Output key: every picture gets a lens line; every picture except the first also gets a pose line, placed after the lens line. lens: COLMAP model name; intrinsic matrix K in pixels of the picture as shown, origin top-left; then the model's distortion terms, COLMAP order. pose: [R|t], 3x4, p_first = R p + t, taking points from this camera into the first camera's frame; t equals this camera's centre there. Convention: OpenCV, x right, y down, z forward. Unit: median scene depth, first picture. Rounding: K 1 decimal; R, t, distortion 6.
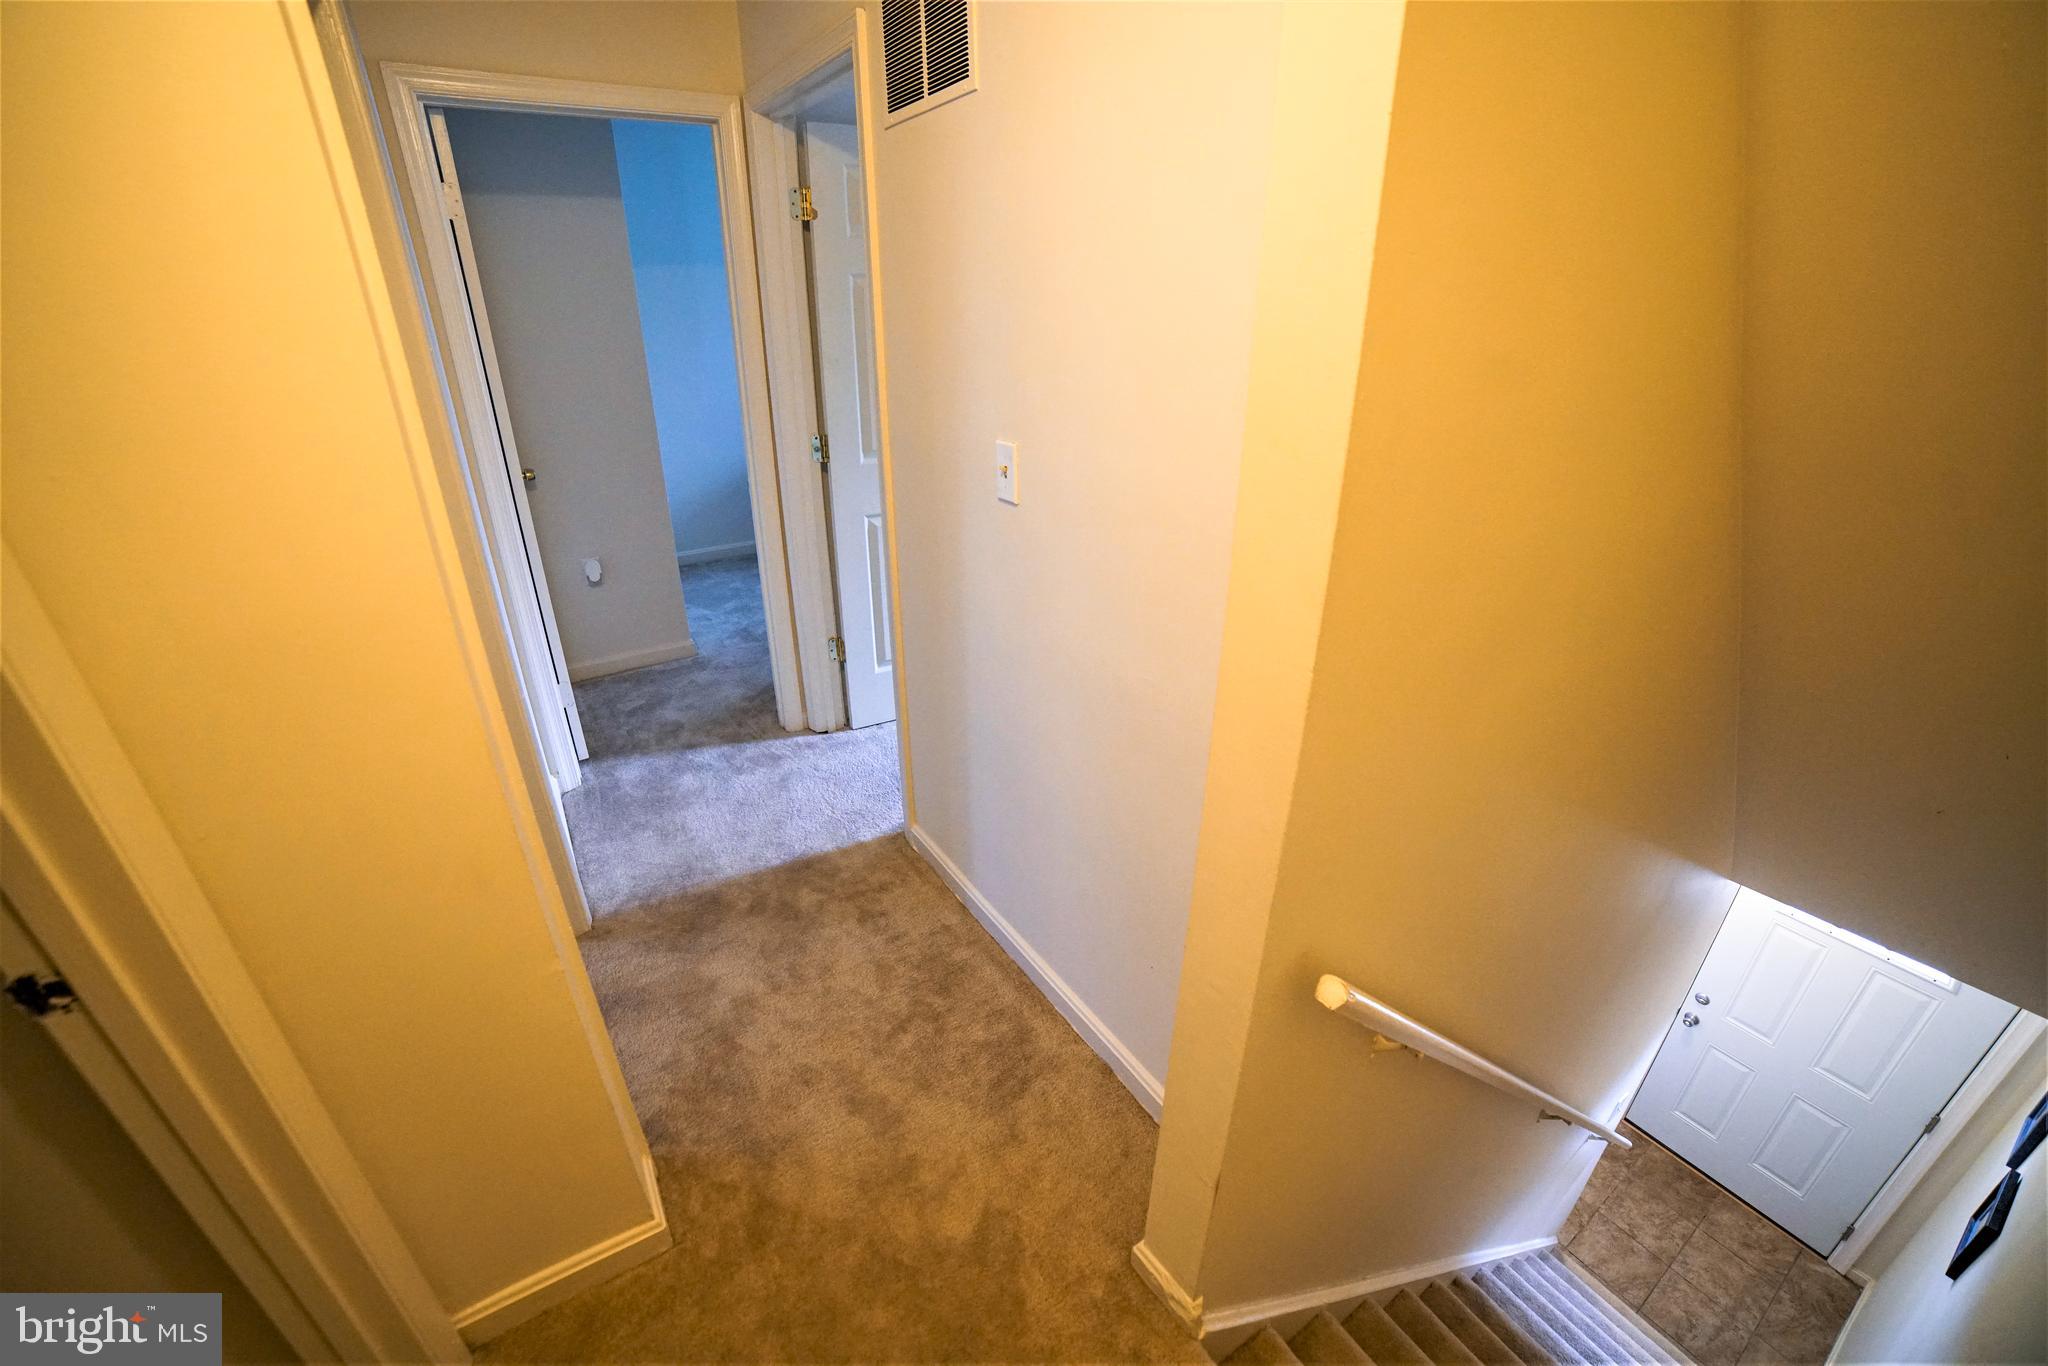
lens RADIAL K [[837.0, 0, 1021.2], [0, 837.0, 679.9], [0, 0, 1]] dist [-0.116454, 0.044298]
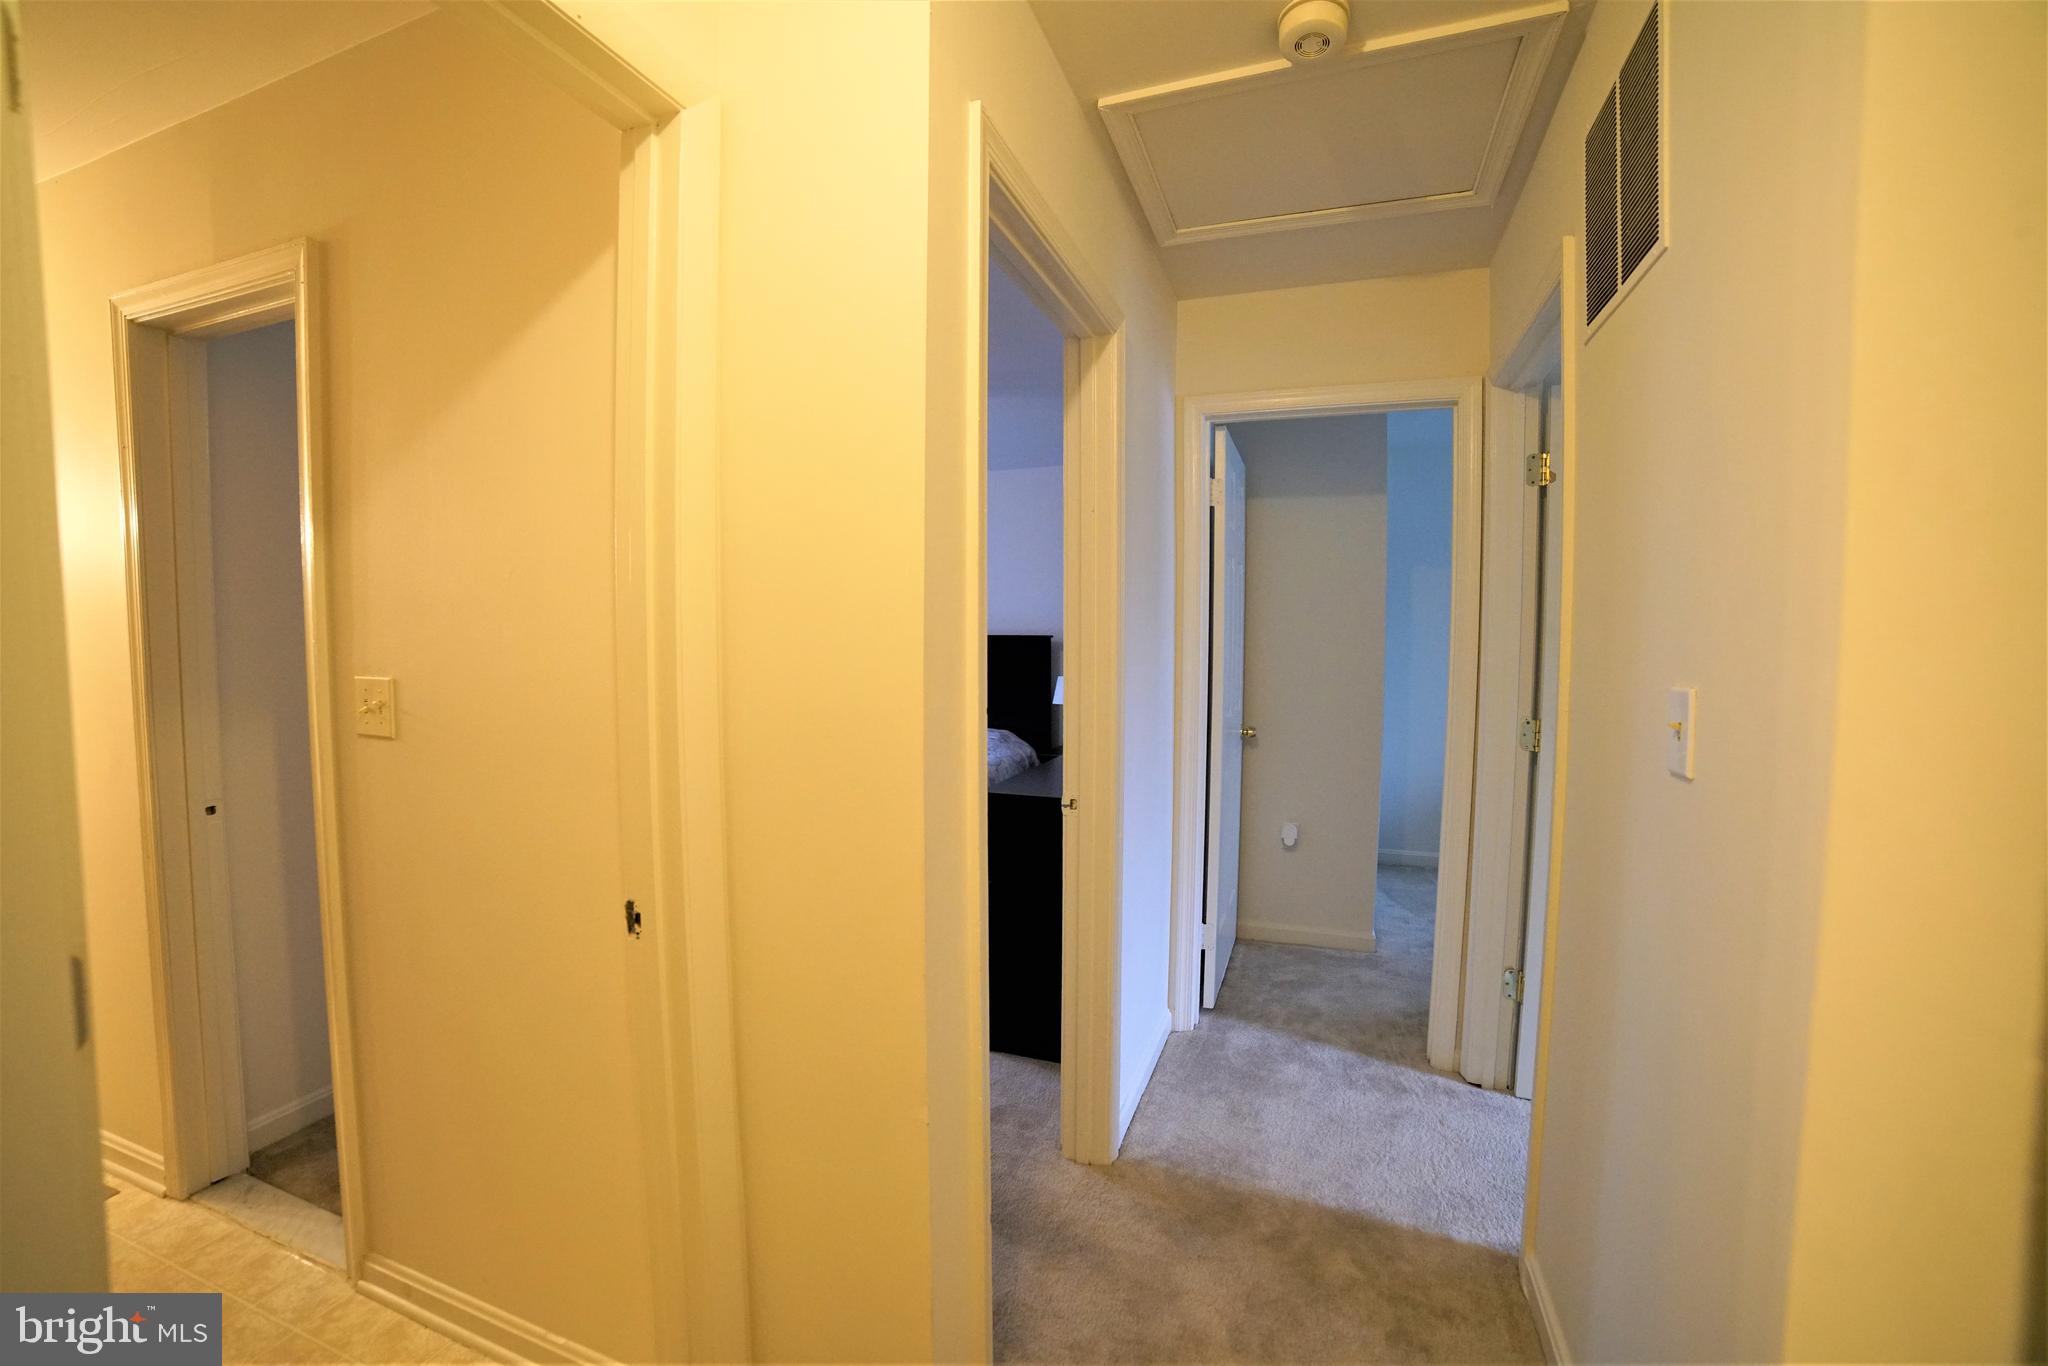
lens RADIAL K [[837.0, 0, 1021.2], [0, 837.0, 679.9], [0, 0, 1]] dist [-0.116454, 0.044298]
pose [[0.600601, 0.047715, -0.798124, 0.104184], [-0.344200, 0.916415, -0.204228, 0.016546], [0.721668, 0.397374, 0.566823, 0.143356]]
